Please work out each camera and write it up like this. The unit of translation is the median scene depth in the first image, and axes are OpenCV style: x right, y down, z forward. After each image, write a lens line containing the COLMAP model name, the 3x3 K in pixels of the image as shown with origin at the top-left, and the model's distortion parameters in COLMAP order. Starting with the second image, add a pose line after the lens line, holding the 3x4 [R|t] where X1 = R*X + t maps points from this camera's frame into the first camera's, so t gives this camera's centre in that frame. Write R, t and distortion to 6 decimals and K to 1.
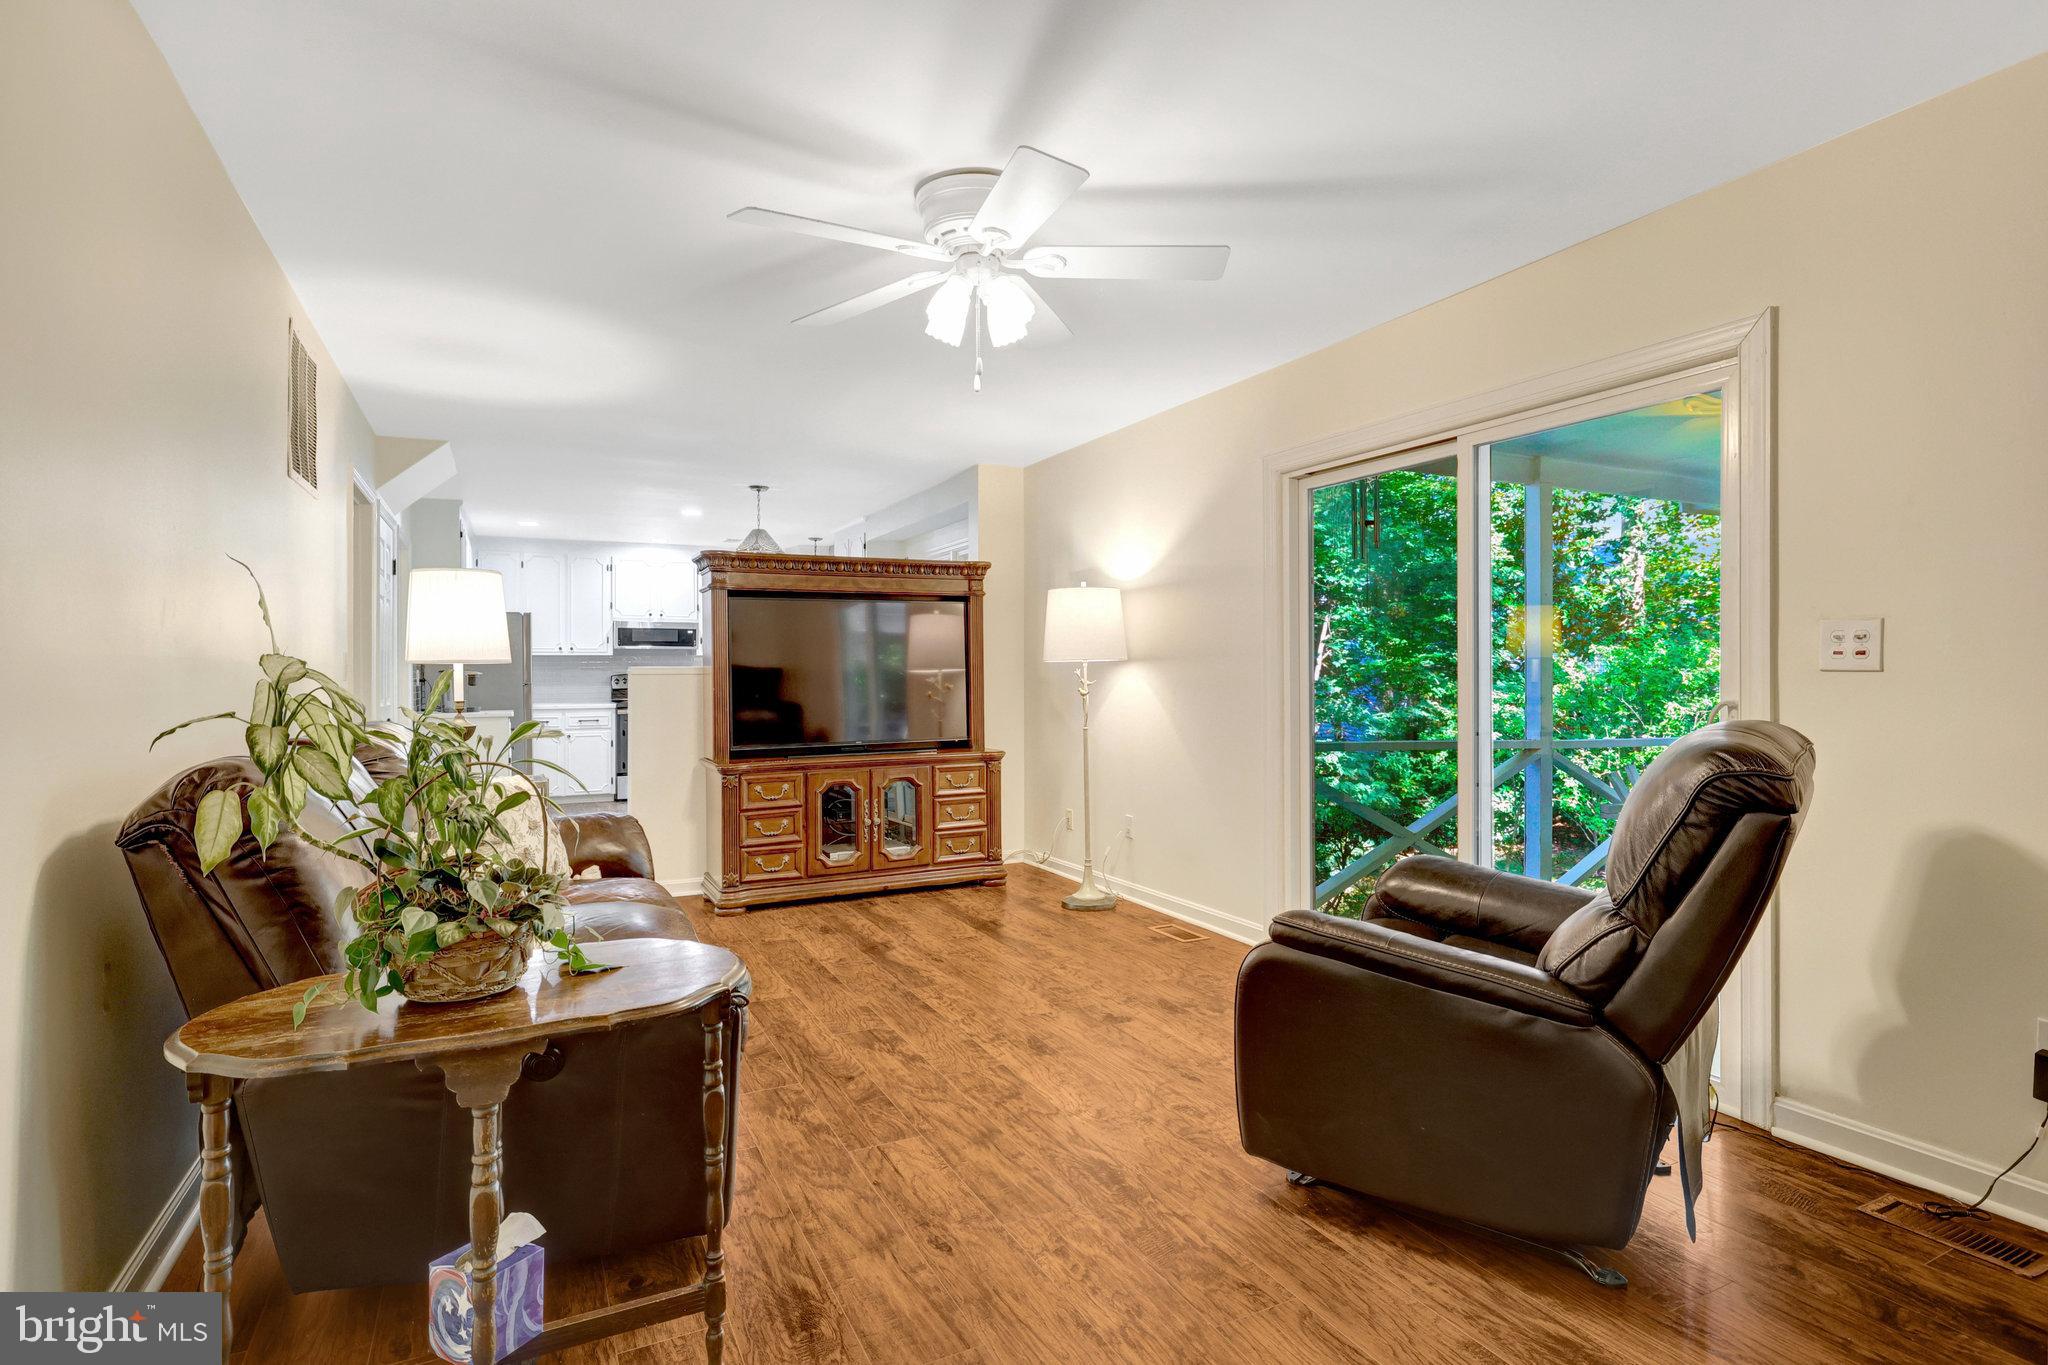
lens RADIAL K [[1014.5, 0, 1019.5], [0, 1014.5, 677.1], [0, 0, 1]] dist [0.000173, -0.000033]
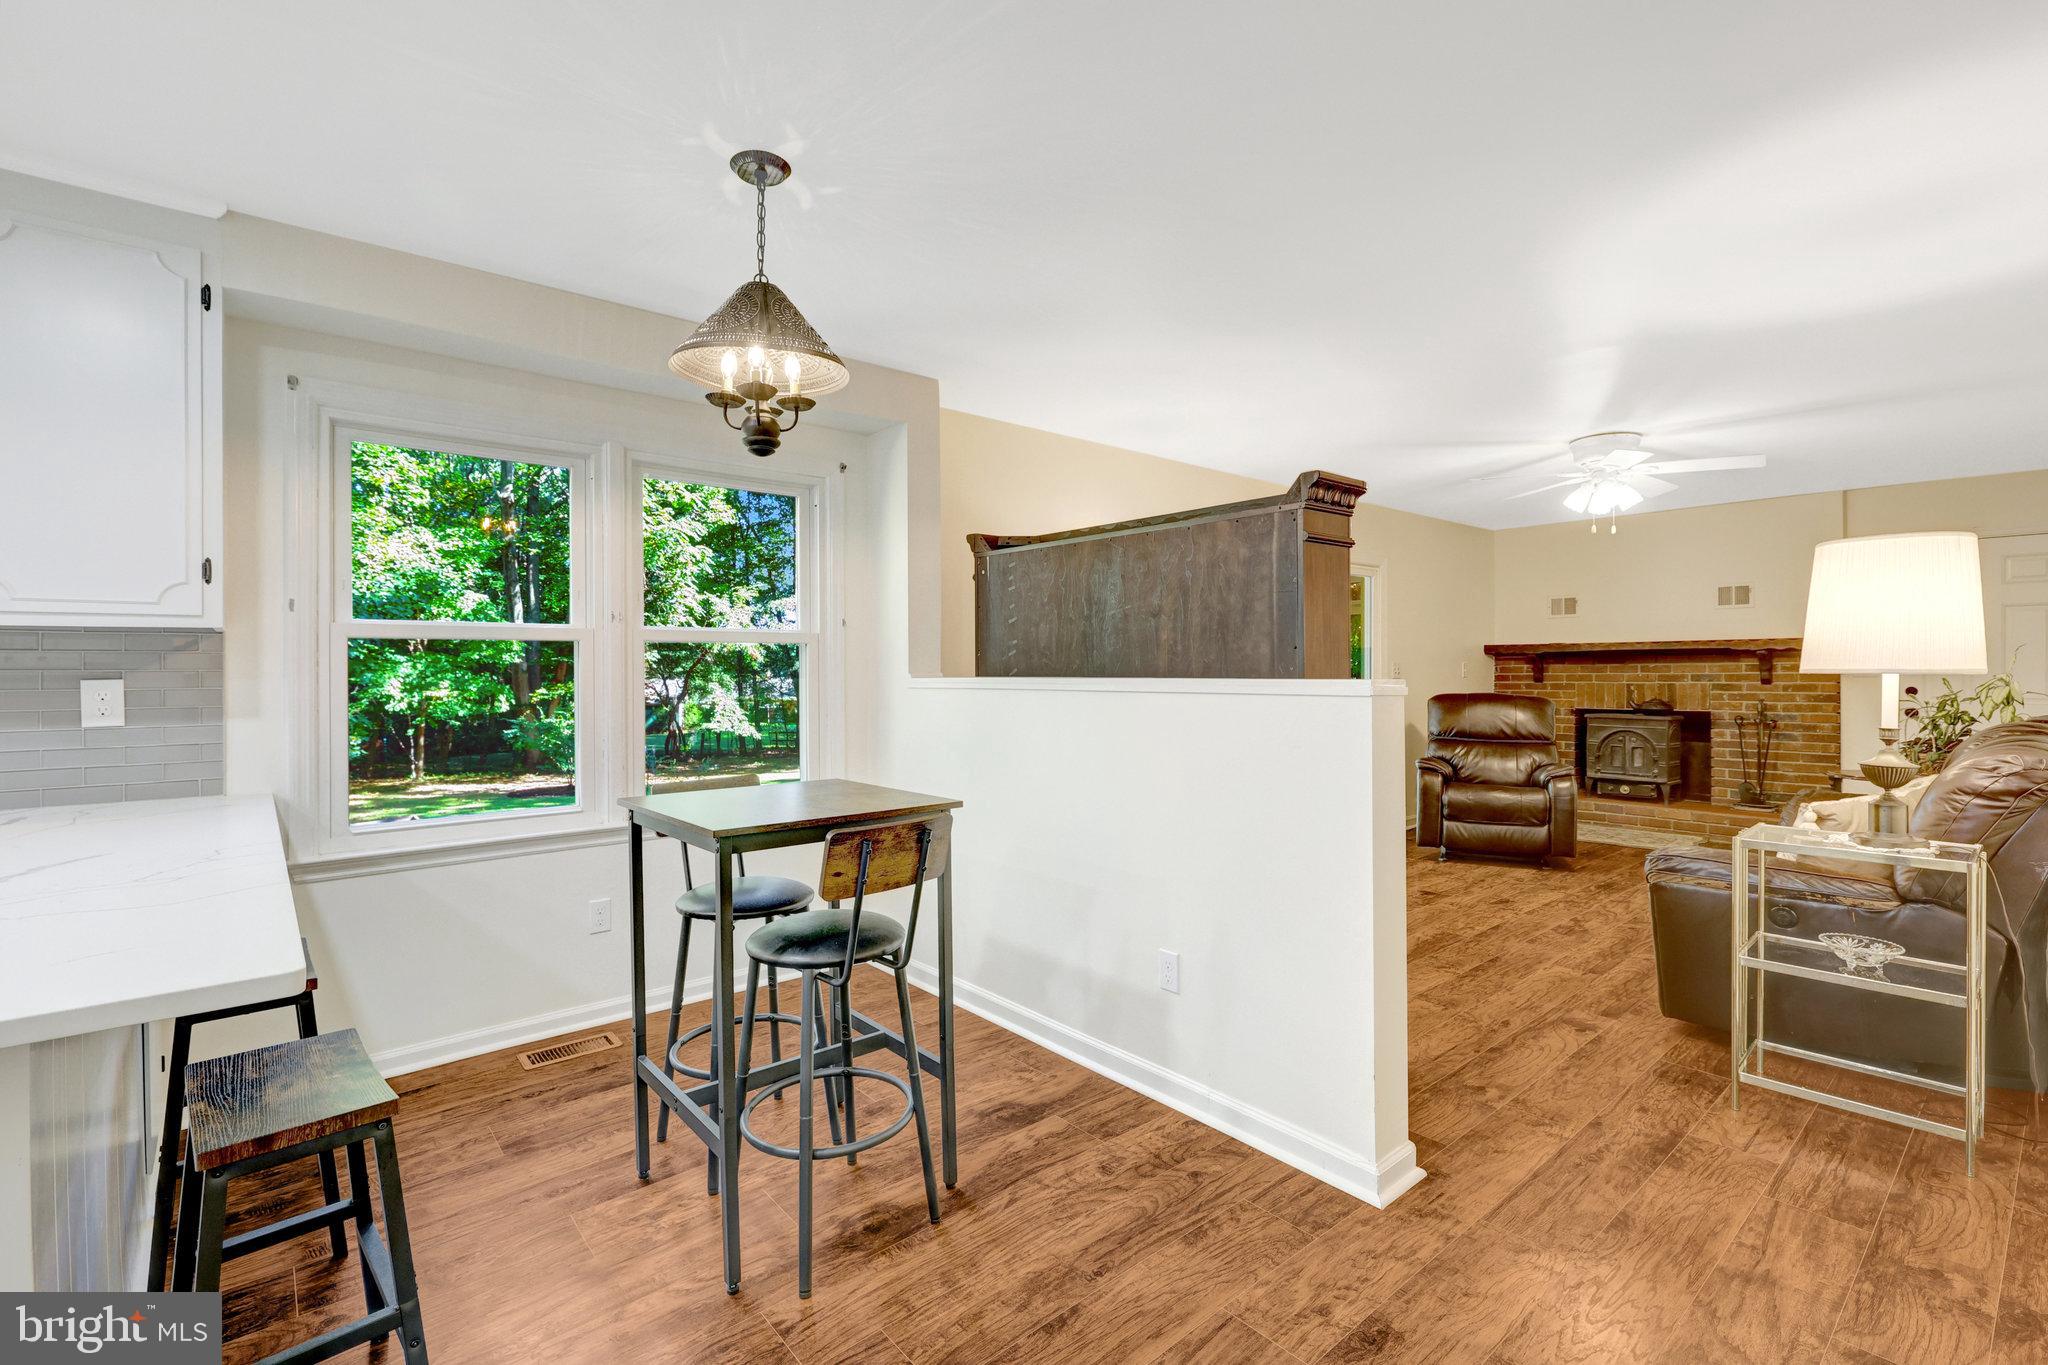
lens RADIAL K [[913.9, 0, 1013.7], [0, 913.9, 674.7], [0, 0, 1]] dist [-0.003217, -0.000366]
pose [[-0.237928, 0.001058, 0.971282, -1.270549], [0.008873, 0.999960, 0.001084, -0.021200], [-0.971242, 0.008876, -0.237928, 2.164408]]
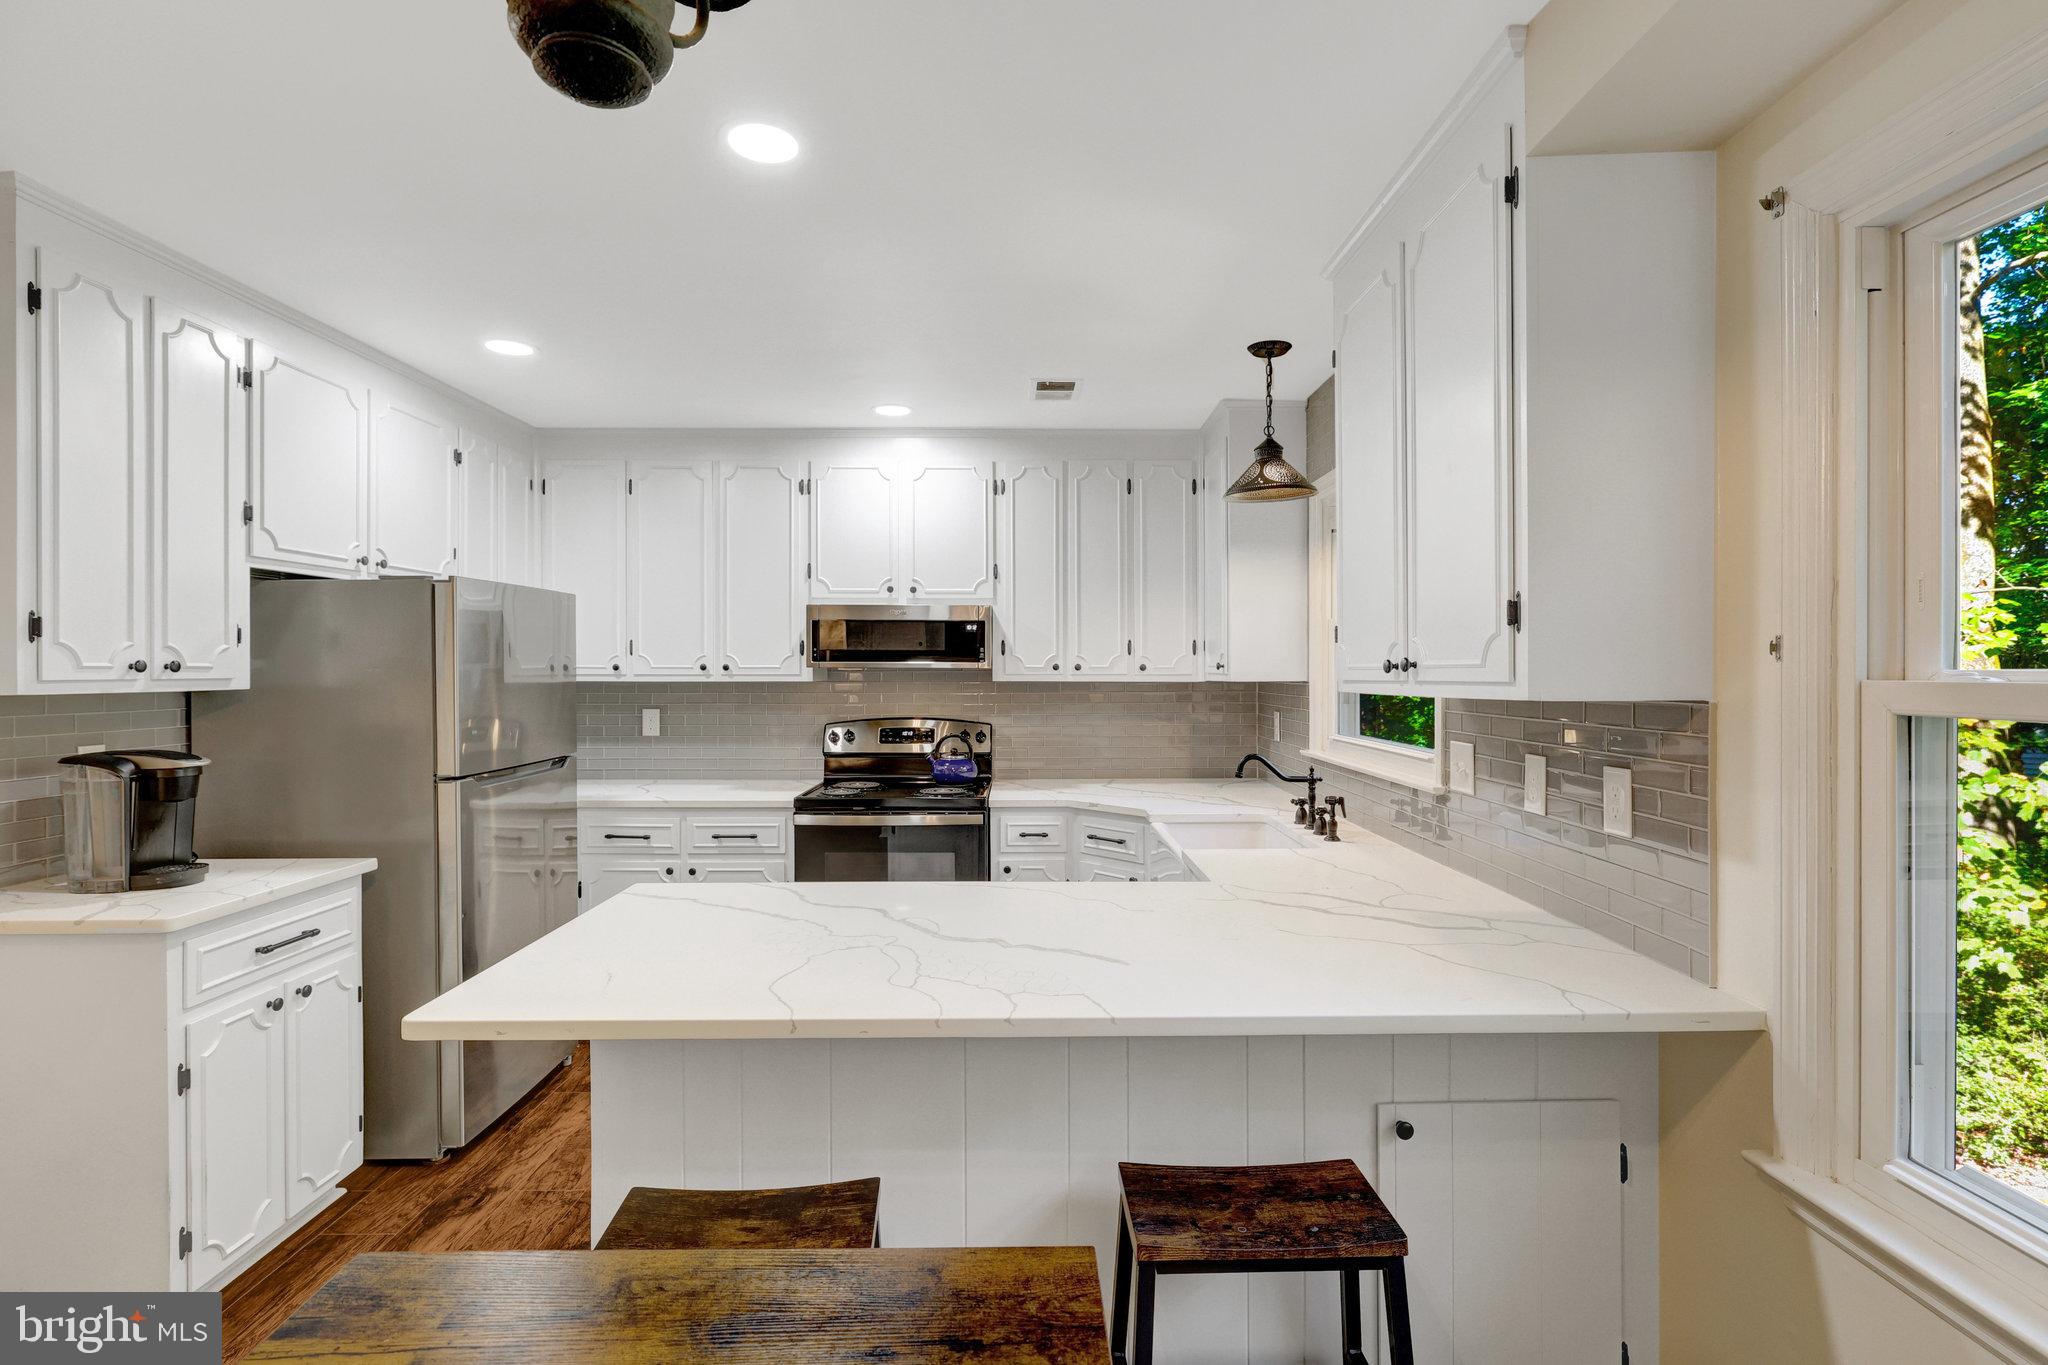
lens RADIAL K [[925.6, 0, 1036.2], [0, 925.6, 670.4], [0, 0, 1]] dist [-0.002635, 0.000100]
pose [[0.895362, 0.000171, -0.445338, -0.402039], [-0.001543, 0.999995, -0.002719, -0.078079], [0.445336, 0.003121, 0.895358, 2.093881]]
